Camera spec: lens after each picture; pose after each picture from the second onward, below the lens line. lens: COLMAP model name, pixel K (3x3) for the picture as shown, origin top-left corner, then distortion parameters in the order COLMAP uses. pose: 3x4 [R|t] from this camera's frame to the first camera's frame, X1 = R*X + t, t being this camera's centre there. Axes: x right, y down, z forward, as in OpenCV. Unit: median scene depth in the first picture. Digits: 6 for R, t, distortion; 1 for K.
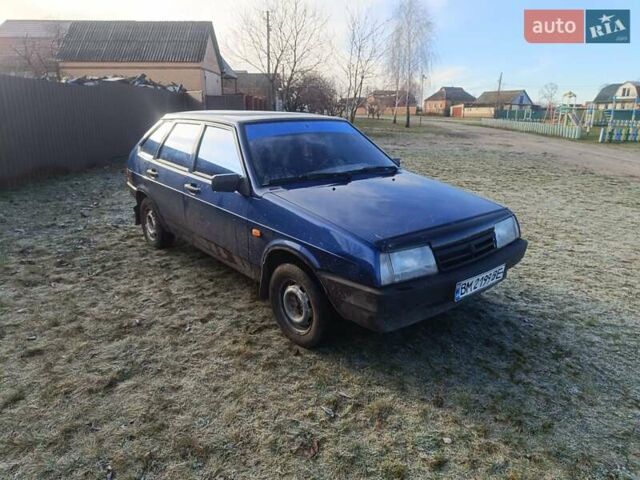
lens RADIAL K [[445.6, 0, 314.1], [0, 445.6, 240.8], [0, 0, 1]] dist [0.009954, -0.006674]
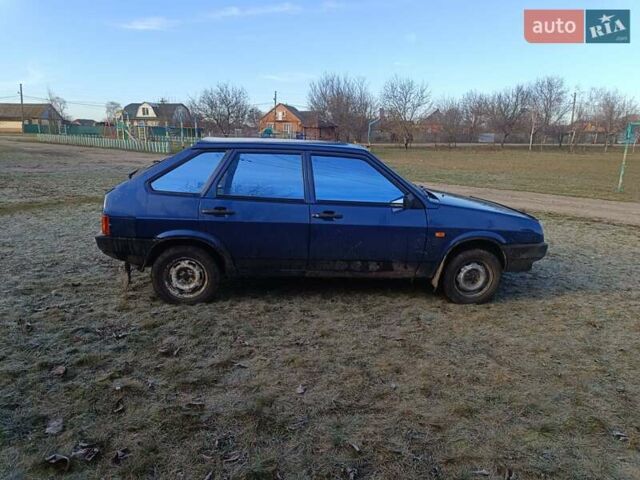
lens RADIAL K [[445.6, 0, 313.4], [0, 445.6, 242.7], [0, 0, 1]] dist [0.009954, -0.006674]
pose [[0.561234, -0.194431, 0.804495, -0.168783], [0.215711, 0.972784, 0.084619, -0.022612], [-0.799053, 0.126047, 0.587900, 0.064732]]
